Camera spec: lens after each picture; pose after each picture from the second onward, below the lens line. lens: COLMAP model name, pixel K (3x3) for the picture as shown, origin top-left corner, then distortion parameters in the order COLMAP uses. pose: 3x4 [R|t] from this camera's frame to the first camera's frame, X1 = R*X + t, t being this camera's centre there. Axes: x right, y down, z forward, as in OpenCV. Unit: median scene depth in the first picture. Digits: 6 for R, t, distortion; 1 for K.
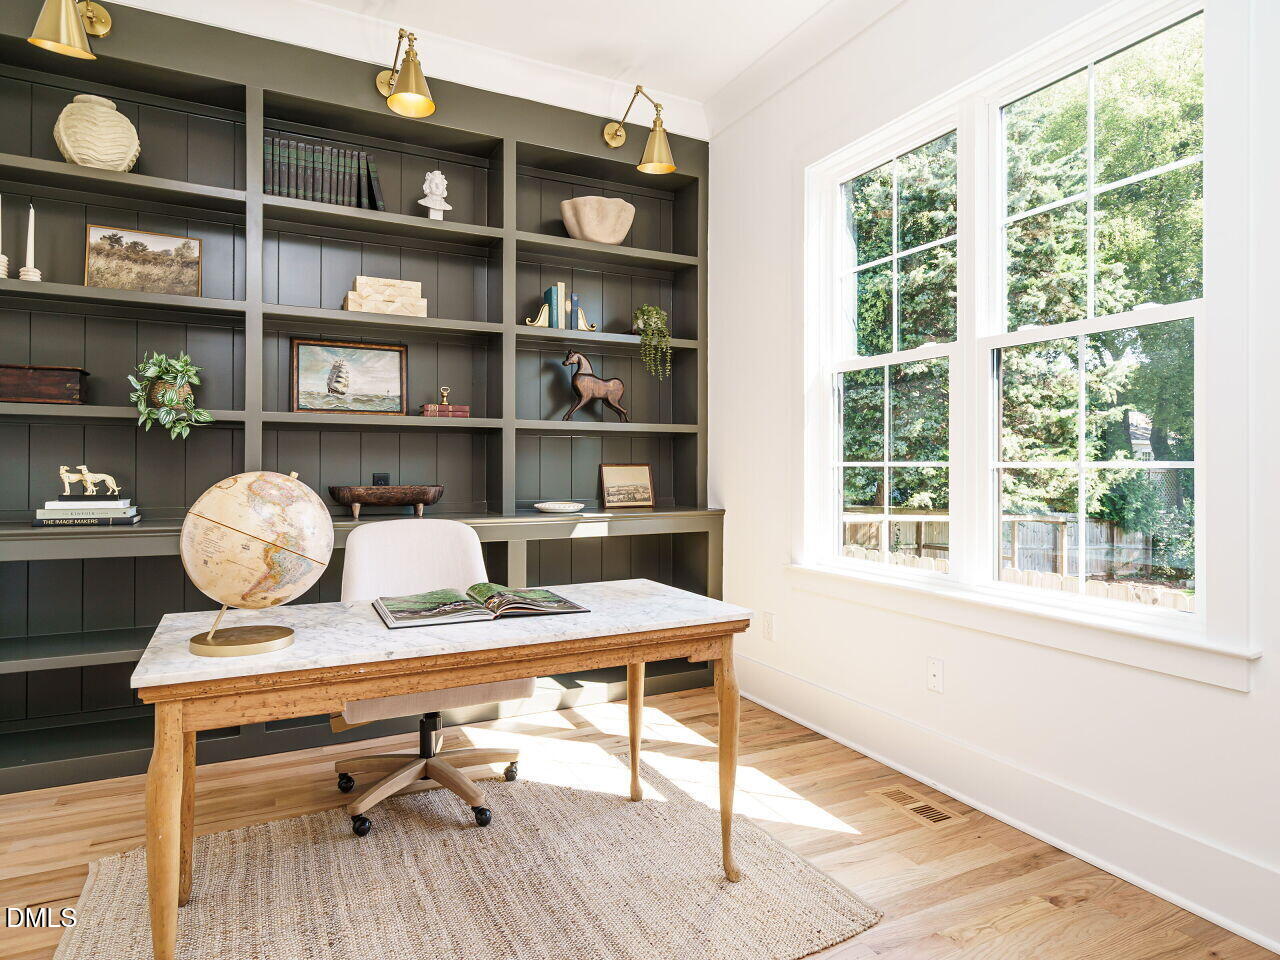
lens RADIAL K [[679.7, 0, 641.1], [0, 679.7, 456.8], [0, 0, 1]] dist [0.001157, 0.000956]
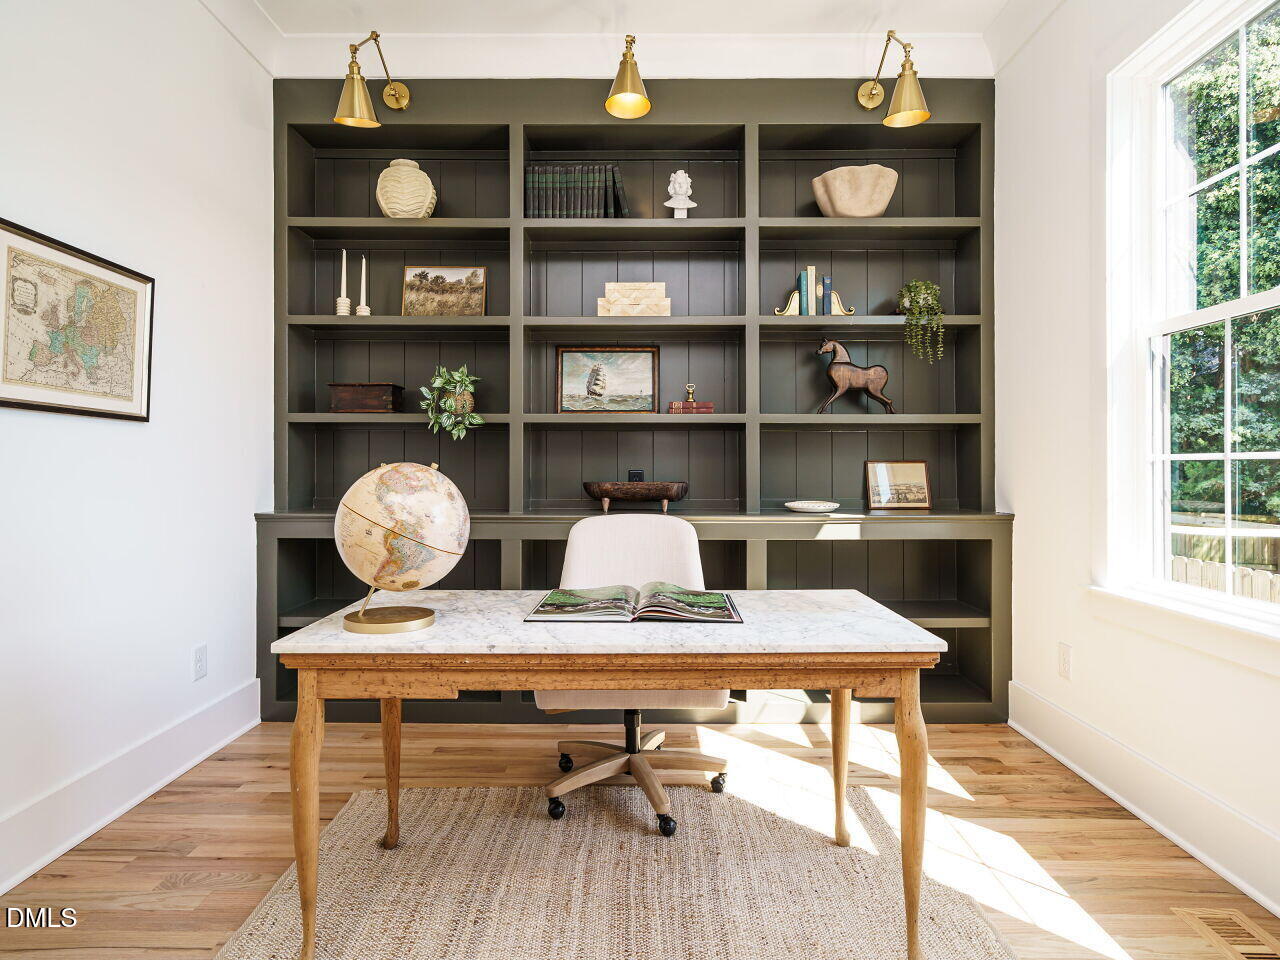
lens RADIAL K [[679.7, 0, 641.1], [0, 679.7, 456.8], [0, 0, 1]] dist [0.001157, 0.000956]
pose [[0.905742, -0.007966, -0.423754, 0.085336], [0.008399, 0.999964, -0.000845, 0.005998], [0.423746, -0.002794, 0.905777, 0.070669]]
